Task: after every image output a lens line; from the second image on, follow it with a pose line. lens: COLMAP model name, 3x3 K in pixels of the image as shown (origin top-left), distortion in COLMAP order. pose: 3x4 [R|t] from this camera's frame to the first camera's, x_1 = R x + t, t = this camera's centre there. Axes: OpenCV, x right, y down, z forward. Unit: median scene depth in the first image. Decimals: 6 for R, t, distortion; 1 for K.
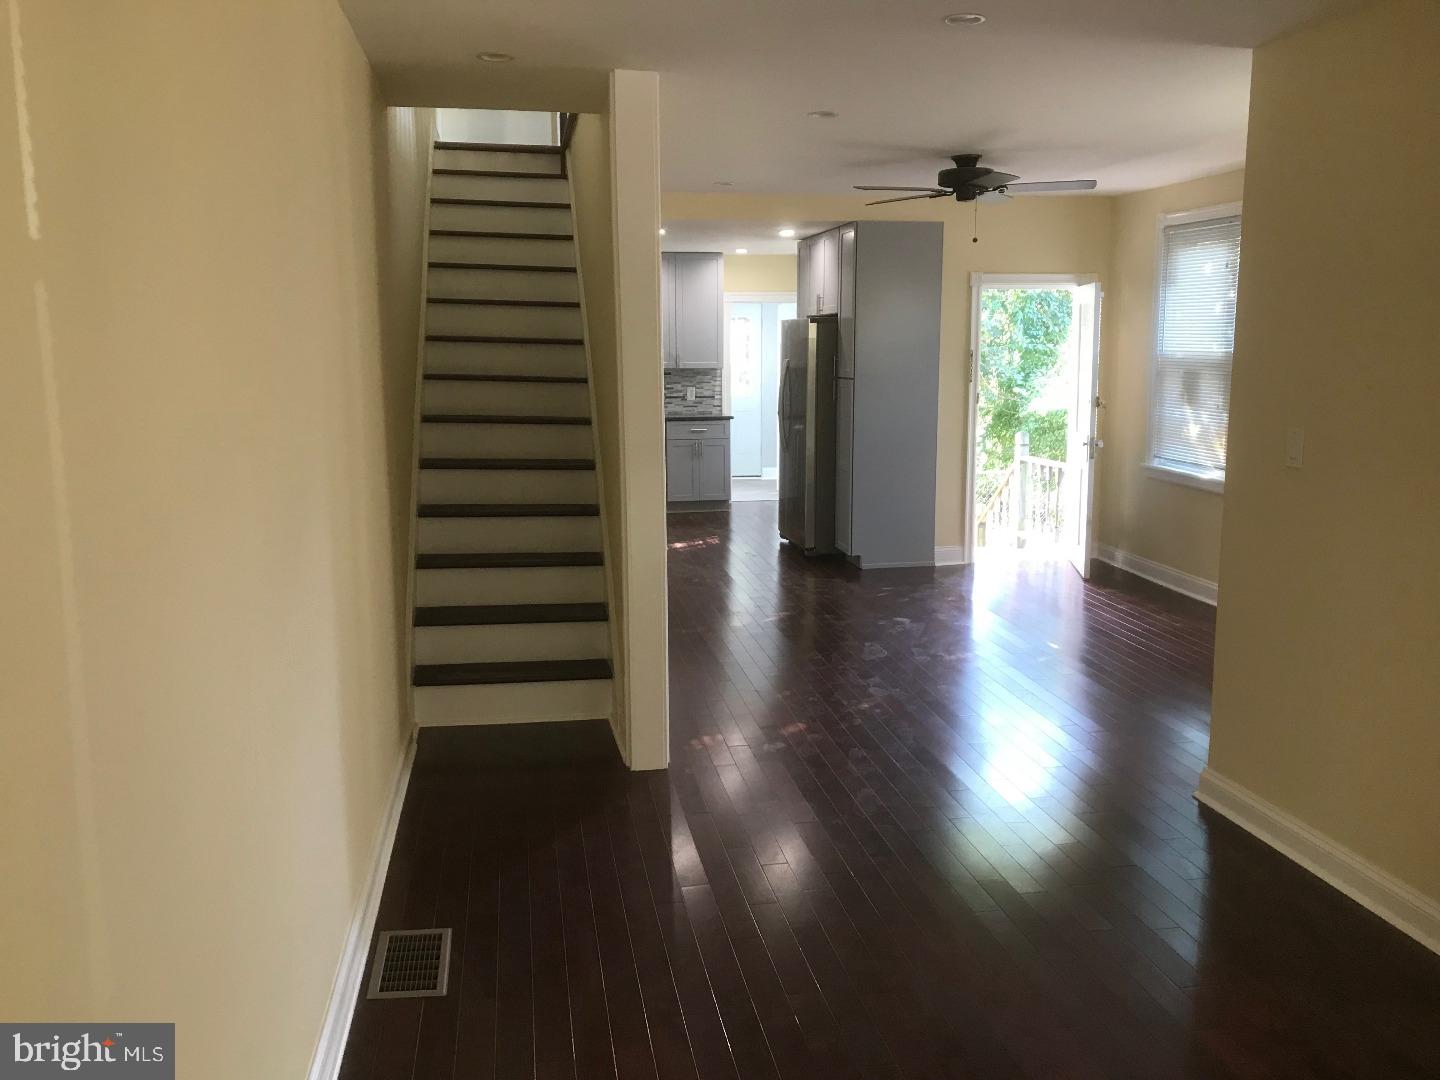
lens RADIAL K [[1187.5, 0, 721.0], [0, 1187.5, 515.3], [0, 0, 1]] dist [0.021343, -0.005494]
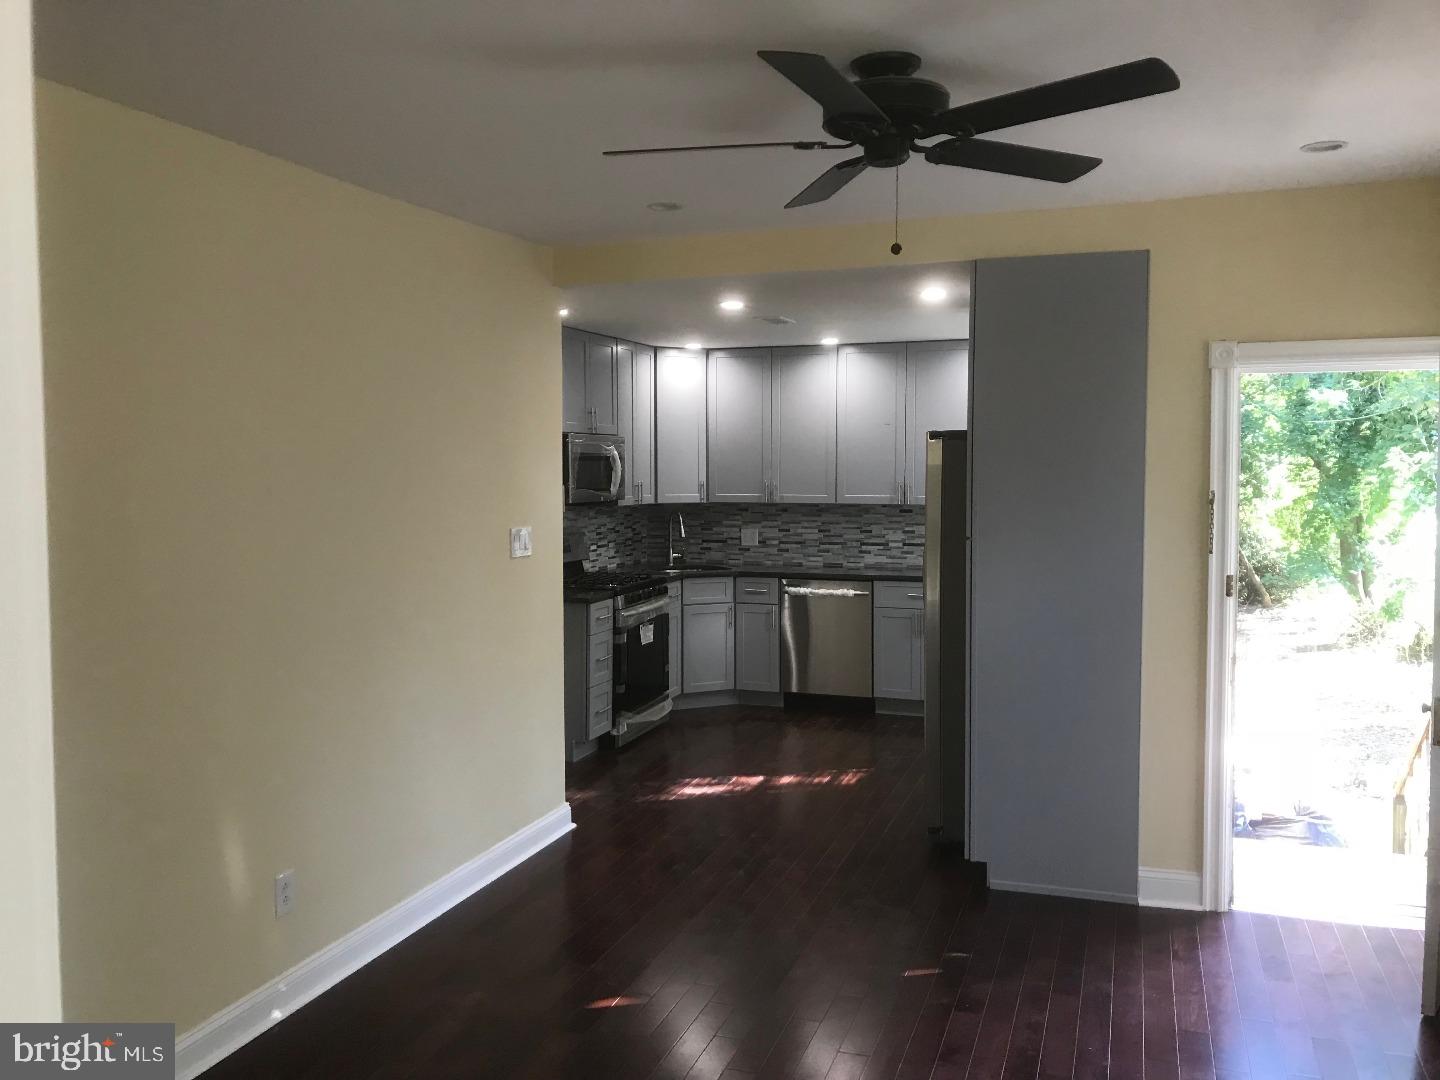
lens RADIAL K [[1187.5, 0, 721.0], [0, 1187.5, 515.3], [0, 0, 1]] dist [0.021343, -0.005494]
pose [[0.877668, 0.025807, -0.478574, 0.264507], [-0.071843, 0.994351, -0.078135, -0.072063], [0.473854, 0.102959, 0.874564, 0.442858]]
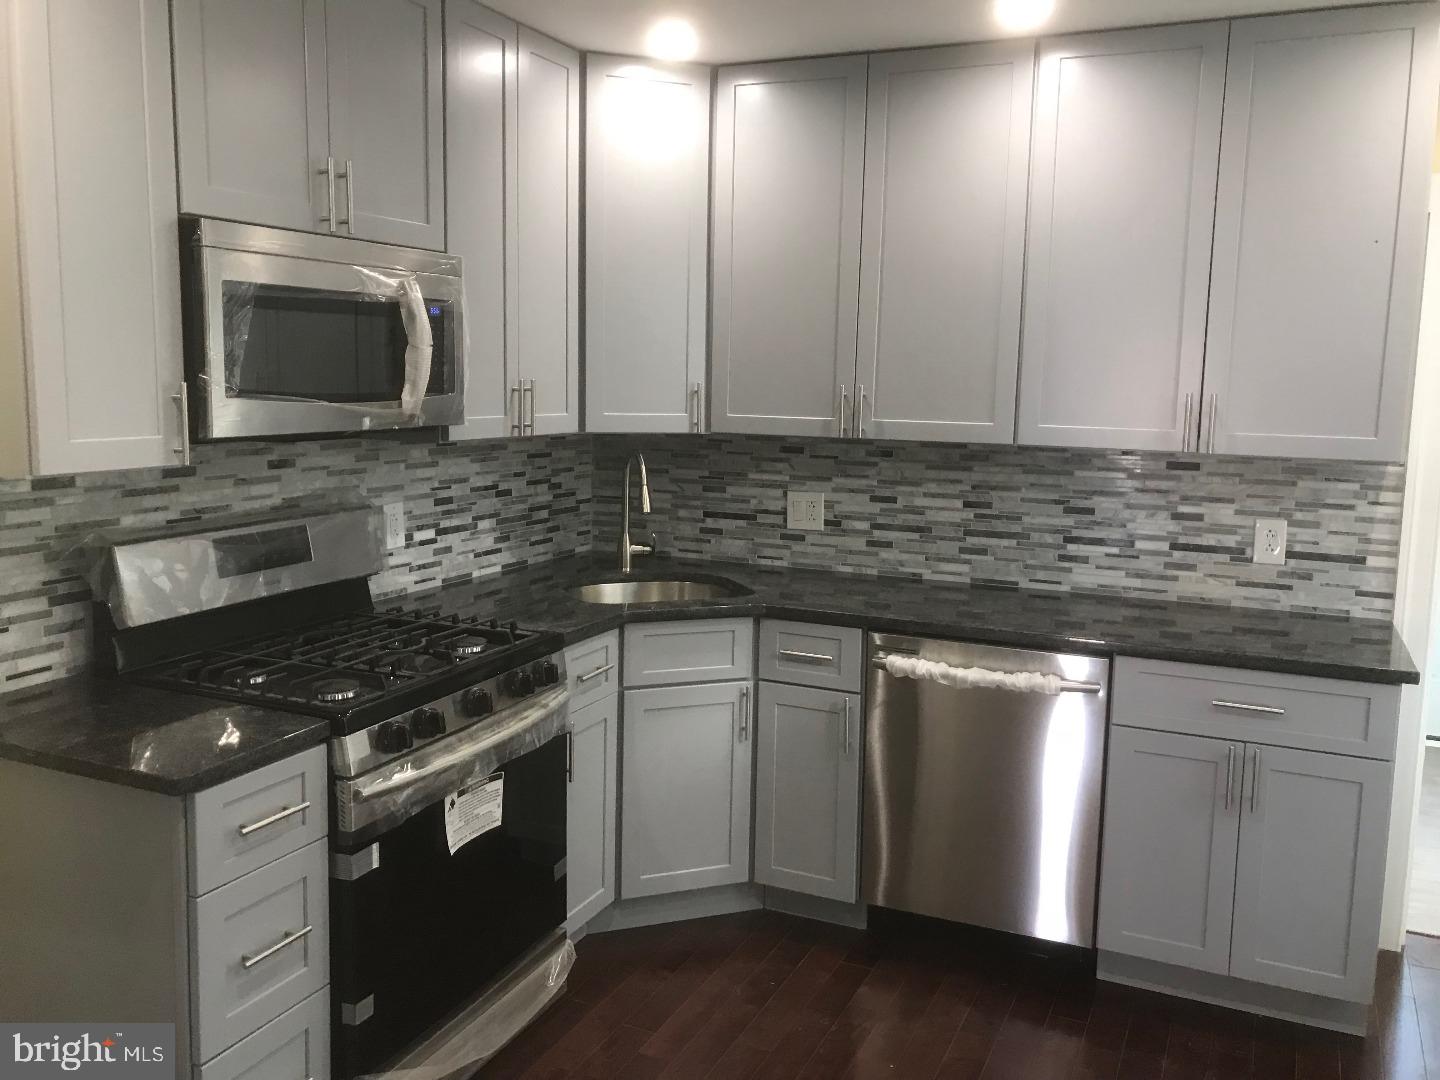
lens RADIAL K [[1180.6, 0, 719.4], [0, 1180.6, 520.1], [0, 0, 1]] dist [0.032172, -0.006666]
pose [[0.829336, 0.092295, -0.551075, 0.029051], [-0.102838, 0.994628, 0.011816, -0.131585], [0.549205, 0.046872, 0.834372, 0.936195]]
